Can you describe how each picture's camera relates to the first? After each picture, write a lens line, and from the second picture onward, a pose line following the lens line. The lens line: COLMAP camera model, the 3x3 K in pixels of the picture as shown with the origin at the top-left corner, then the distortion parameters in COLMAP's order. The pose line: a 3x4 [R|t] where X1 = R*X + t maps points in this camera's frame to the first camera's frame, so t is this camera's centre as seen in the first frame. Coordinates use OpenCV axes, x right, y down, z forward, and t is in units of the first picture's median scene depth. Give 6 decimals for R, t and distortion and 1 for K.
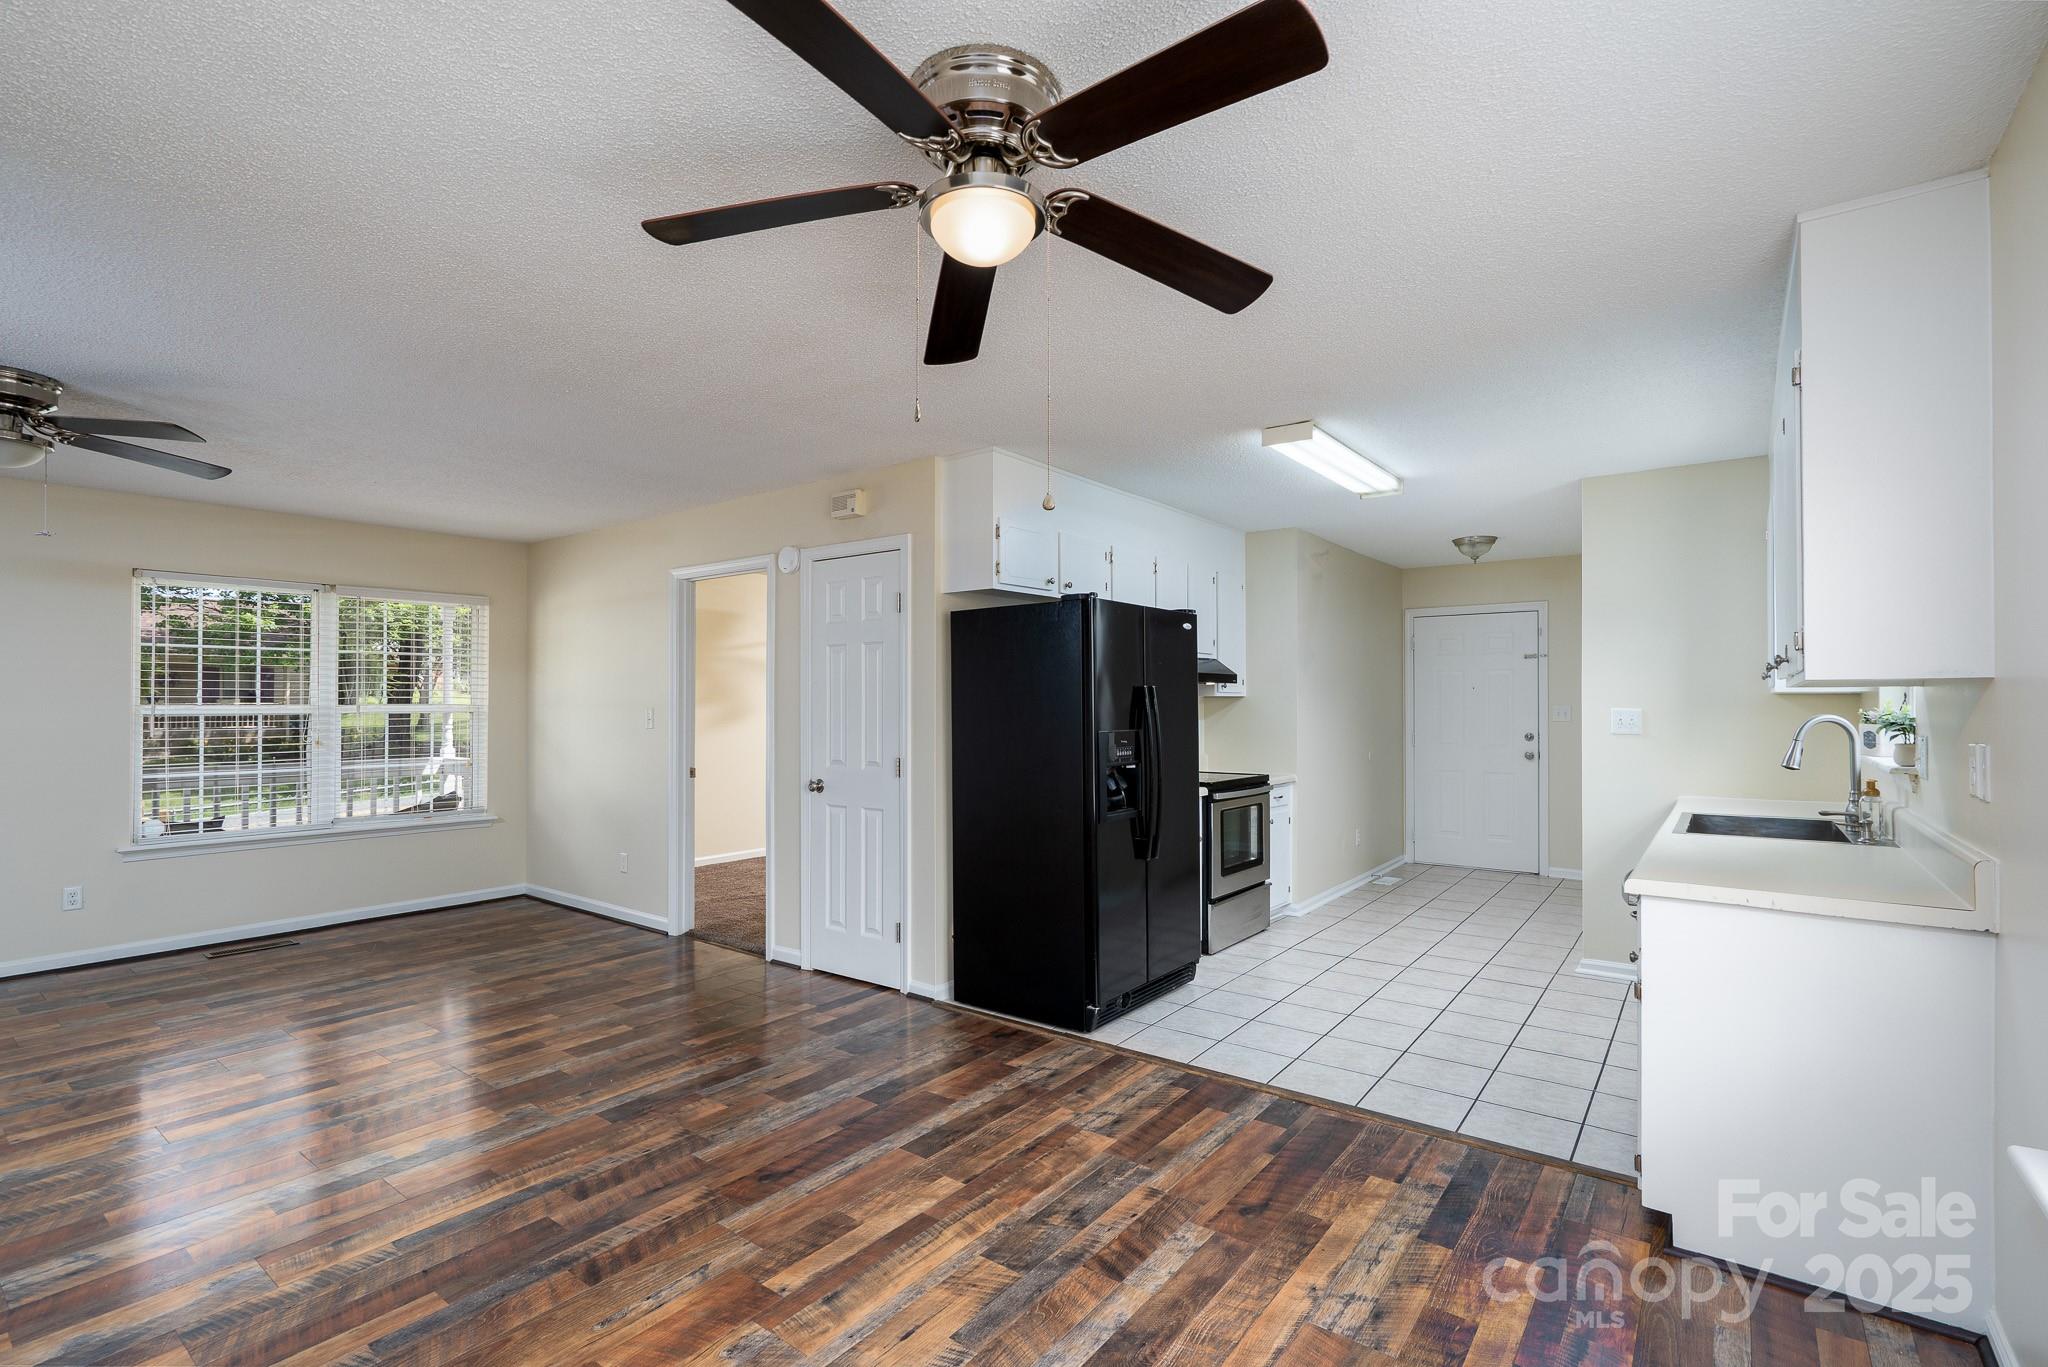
lens RADIAL K [[966.1, 0, 1033.7], [0, 966.1, 696.0], [0, 0, 1]] dist [-0.004375, 0.000844]
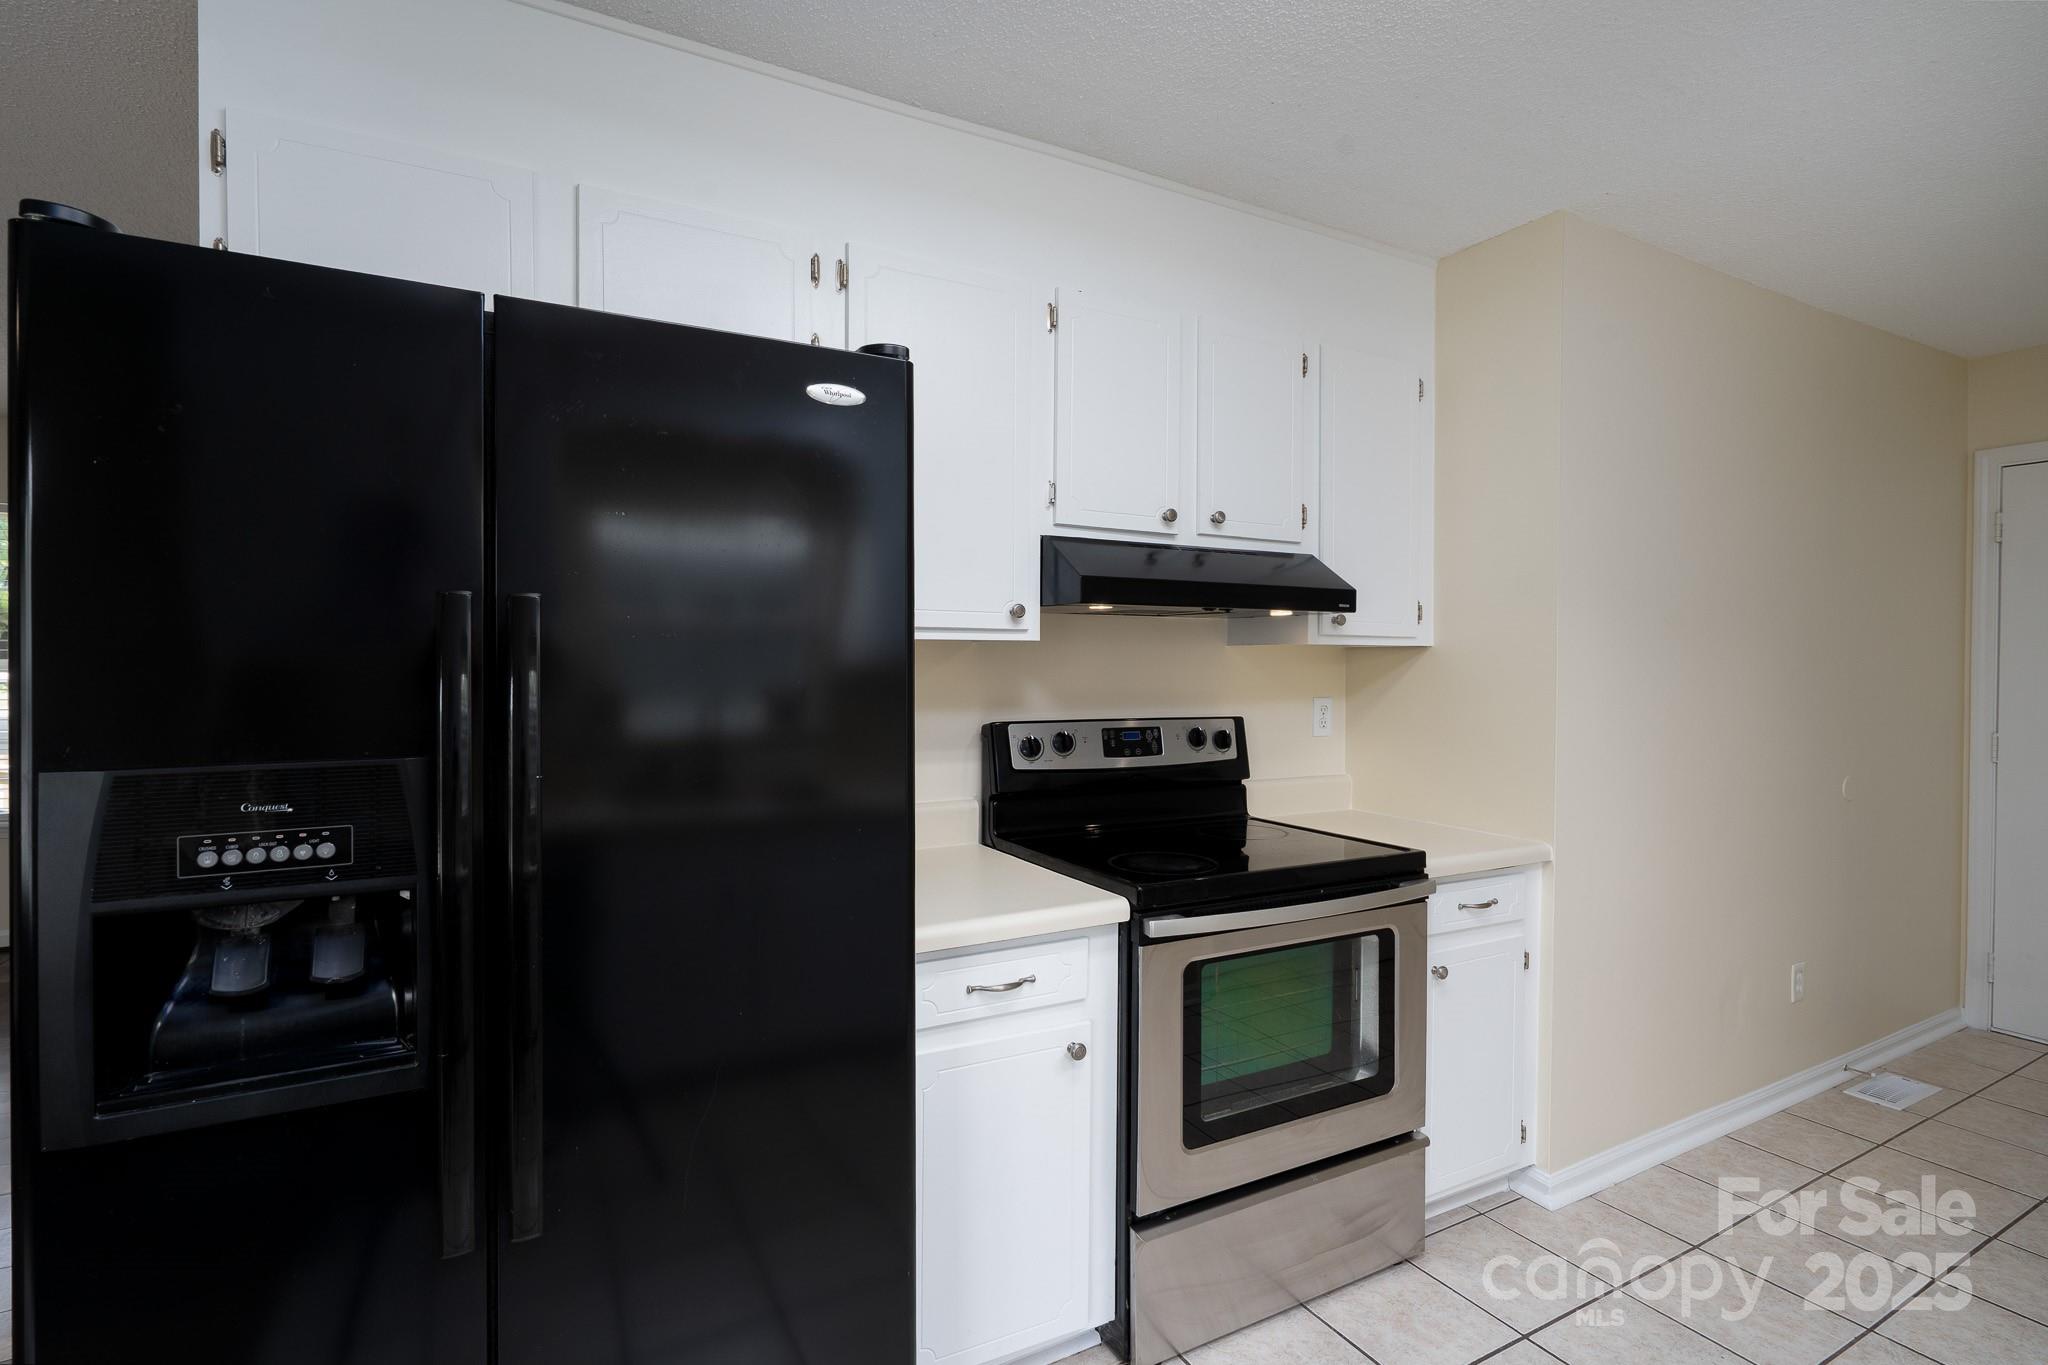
lens RADIAL K [[966.1, 0, 1014.0], [0, 966.1, 680.3], [0, 0, 1]] dist [-0.004375, 0.000844]
pose [[0.898941, 0.007167, -0.438010, 0.409293], [0.001466, 0.999811, 0.019368, 0.010871], [0.438067, -0.018052, 0.898761, 0.917850]]
